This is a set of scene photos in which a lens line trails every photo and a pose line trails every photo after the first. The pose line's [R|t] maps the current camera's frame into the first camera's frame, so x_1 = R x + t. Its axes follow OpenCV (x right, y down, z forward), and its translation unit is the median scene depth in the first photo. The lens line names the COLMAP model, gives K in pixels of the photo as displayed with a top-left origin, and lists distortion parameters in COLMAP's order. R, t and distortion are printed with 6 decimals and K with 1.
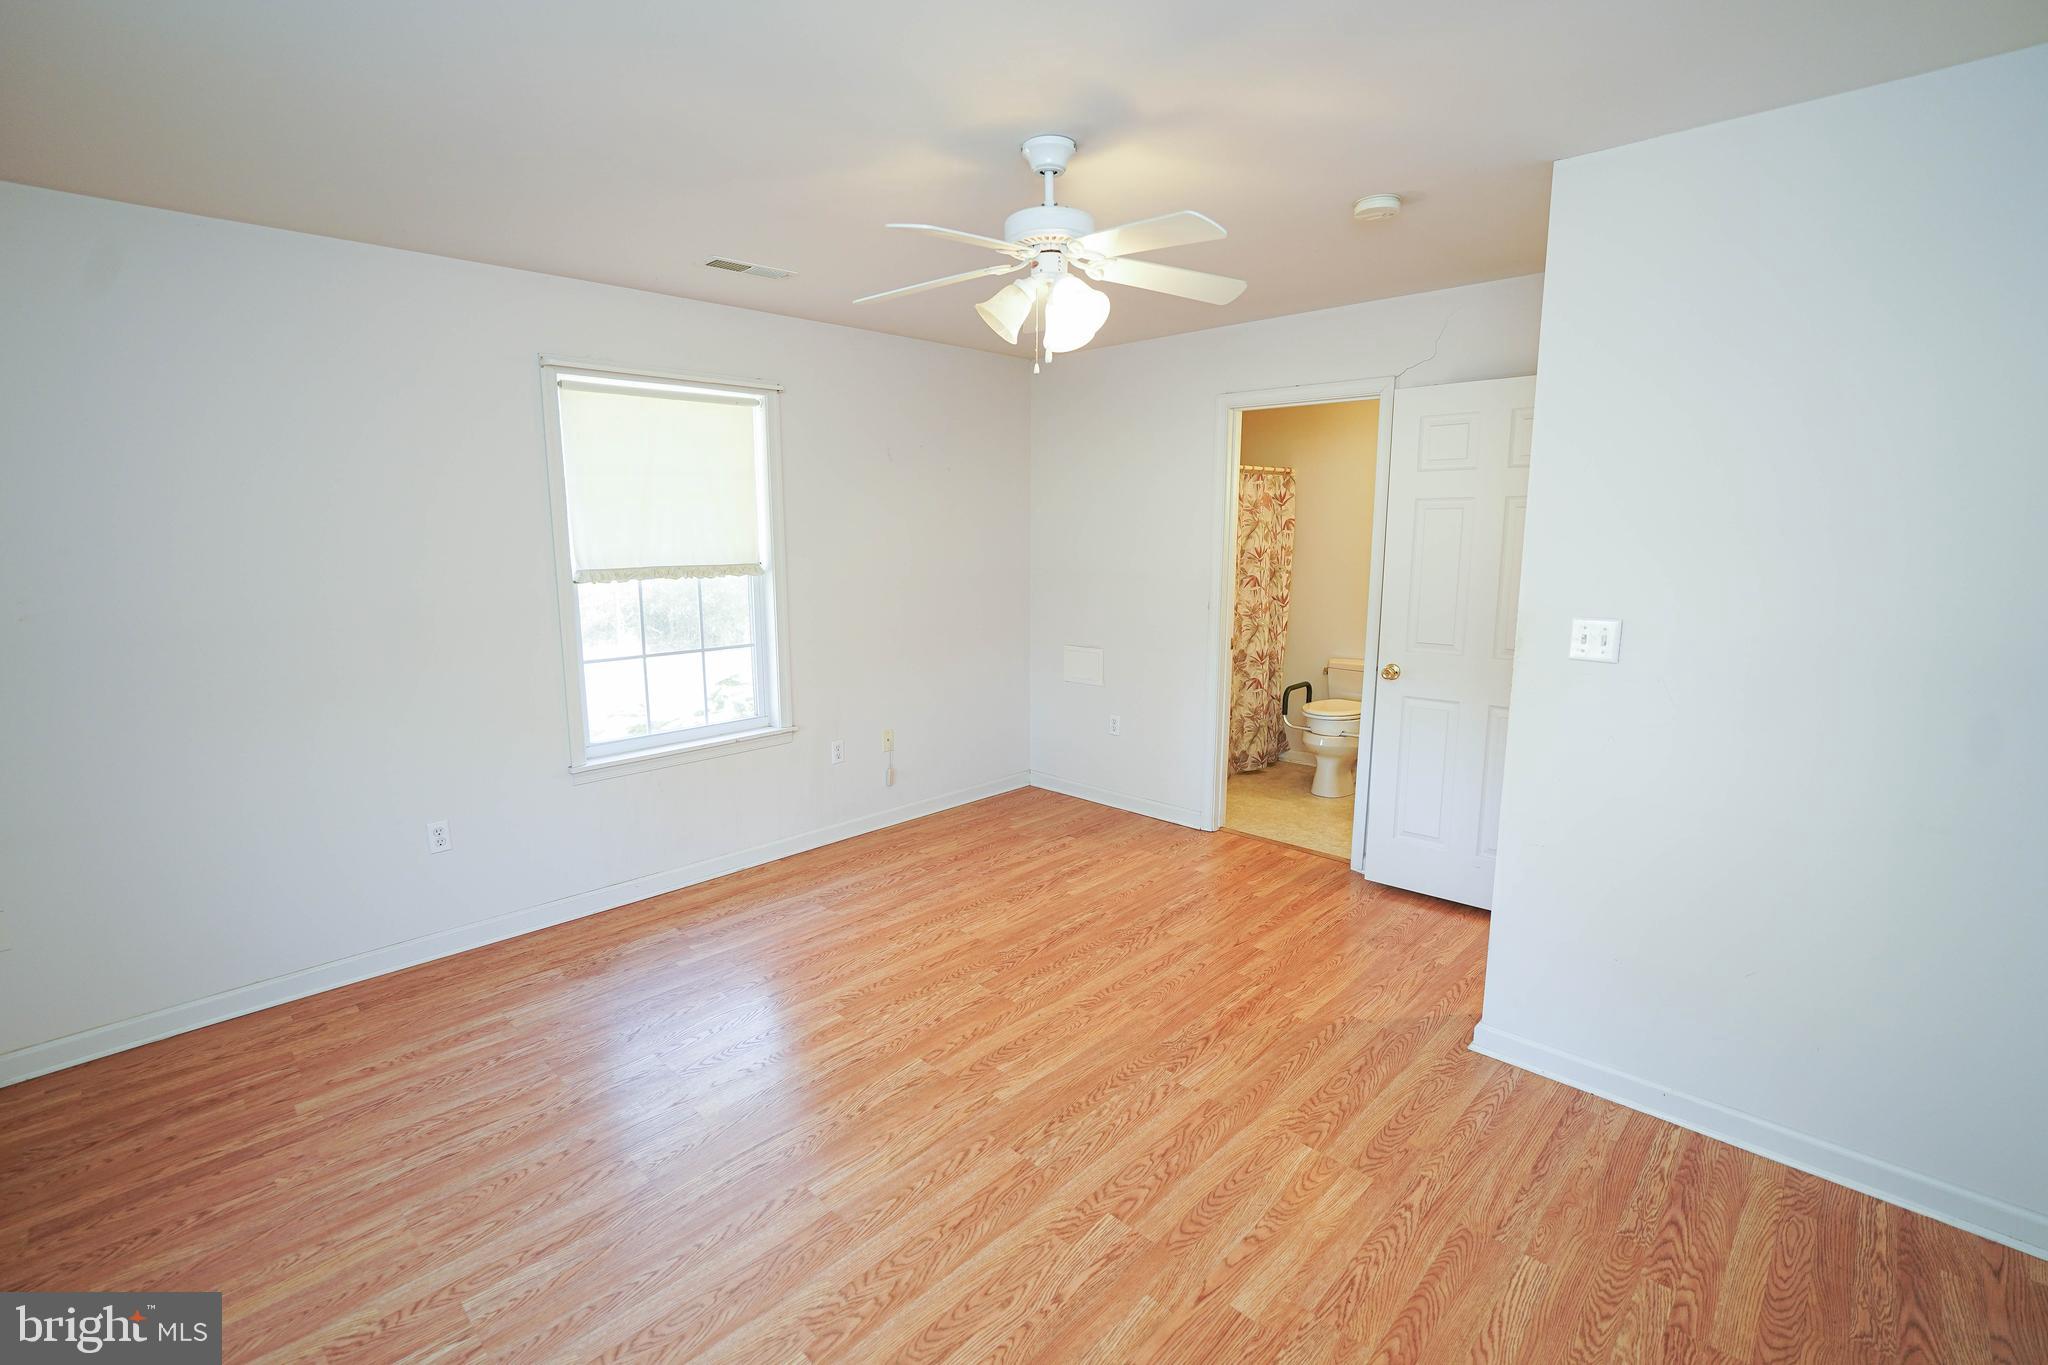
lens RADIAL K [[939.0, 0, 1018.6], [0, 939.0, 675.6], [0, 0, 1]] dist [-0.021750, -0.000304]
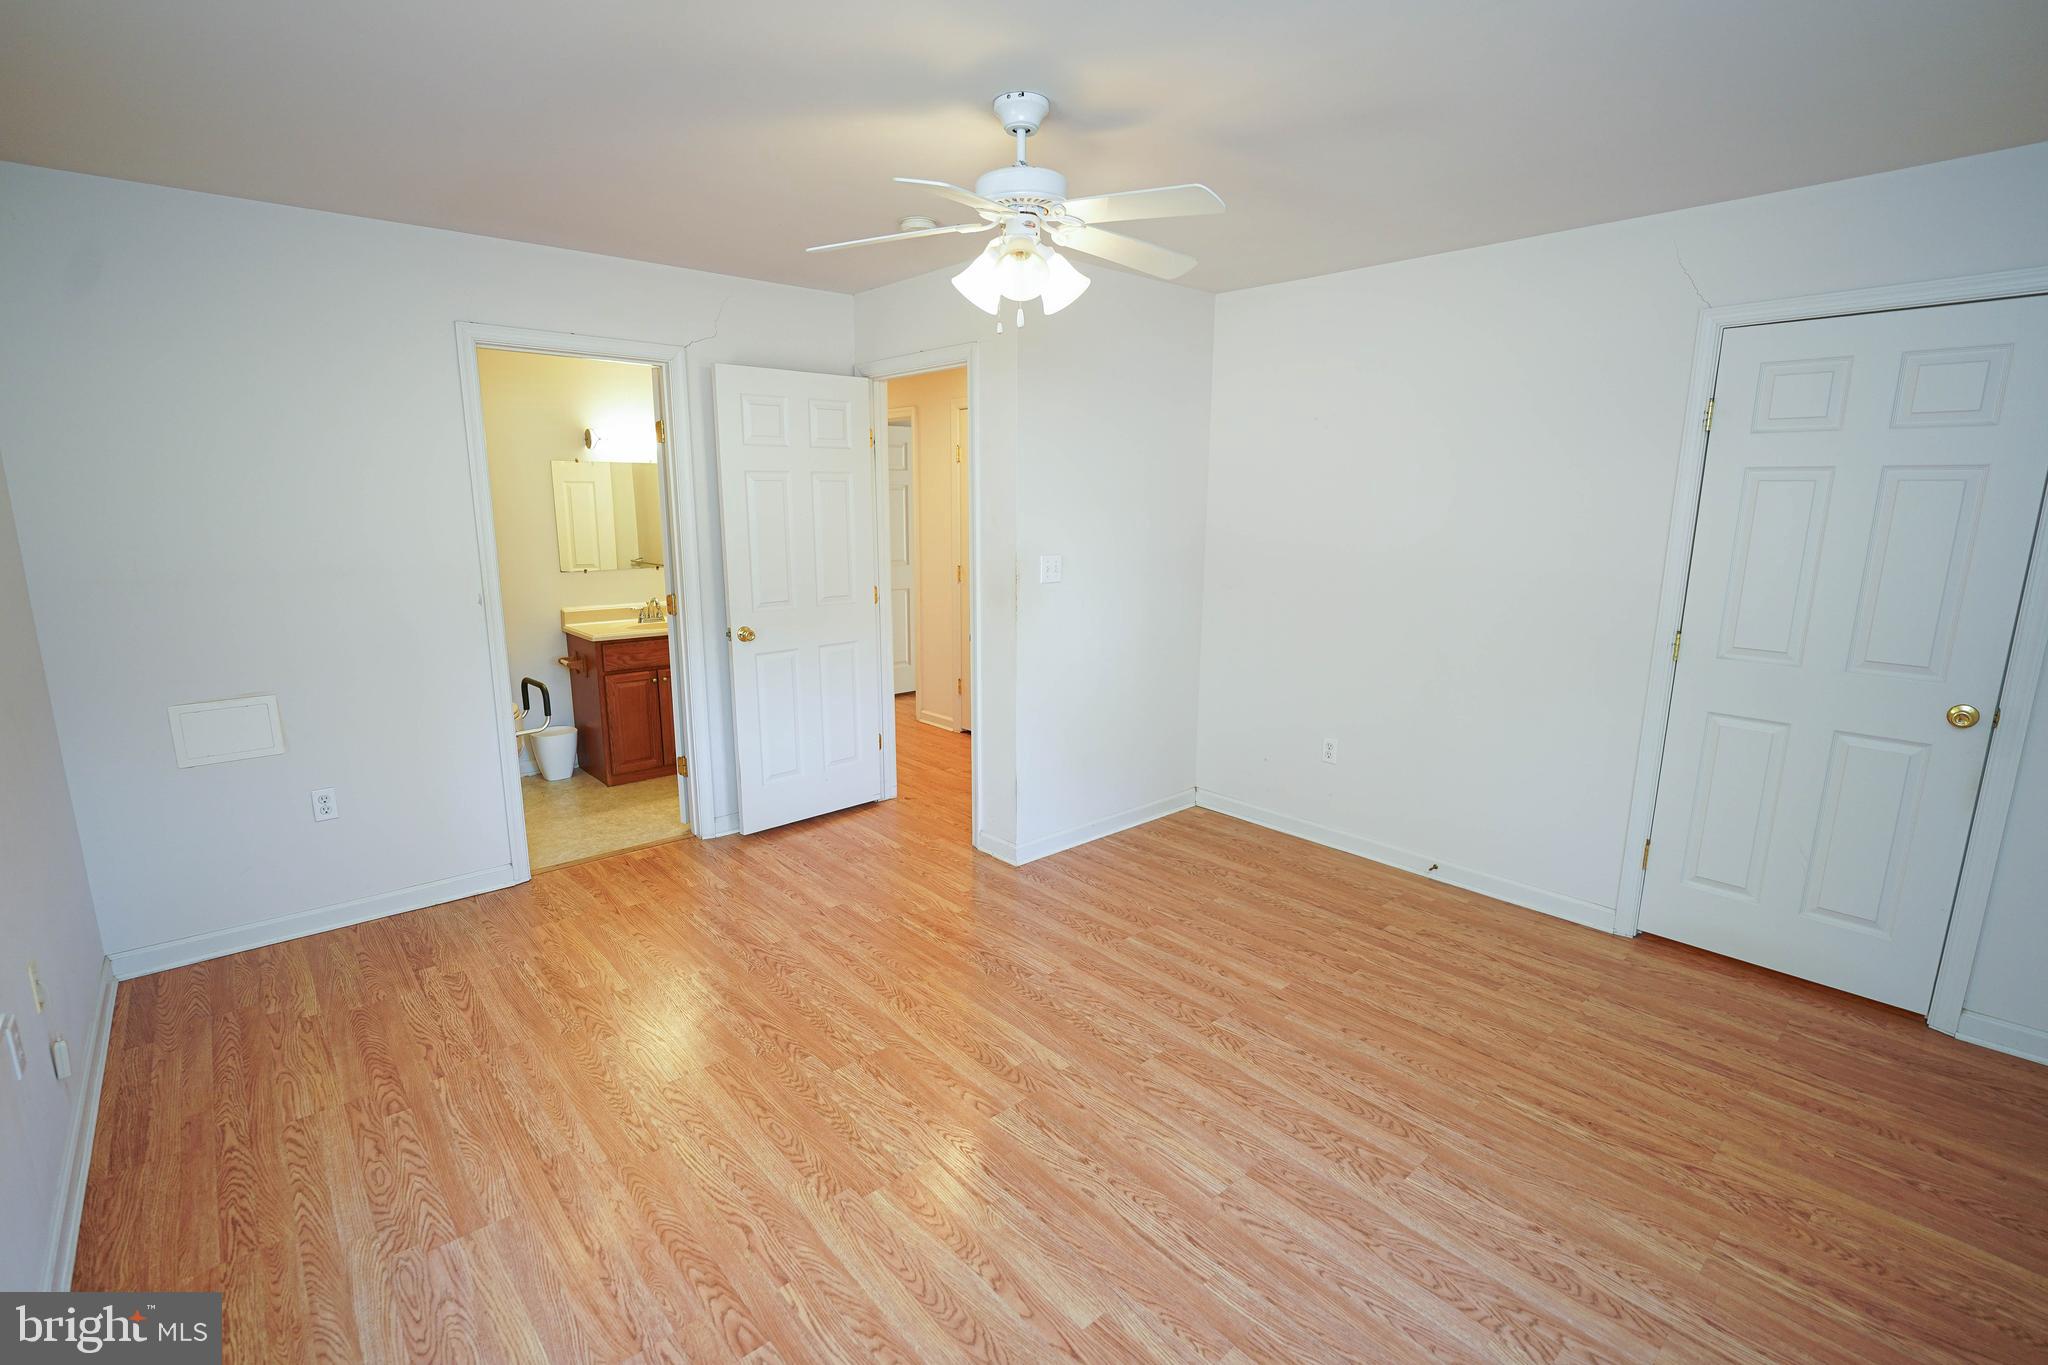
lens RADIAL K [[900.6, 0, 1024.0], [0, 900.6, 682.5], [0, 0, 1]] dist [-0.019209, 0.000050]
pose [[0.074850, -0.197055, 0.977531, -0.738464], [0.153959, 0.970811, 0.183911, -0.115059], [-0.985238, 0.136734, 0.103003, 0.733259]]
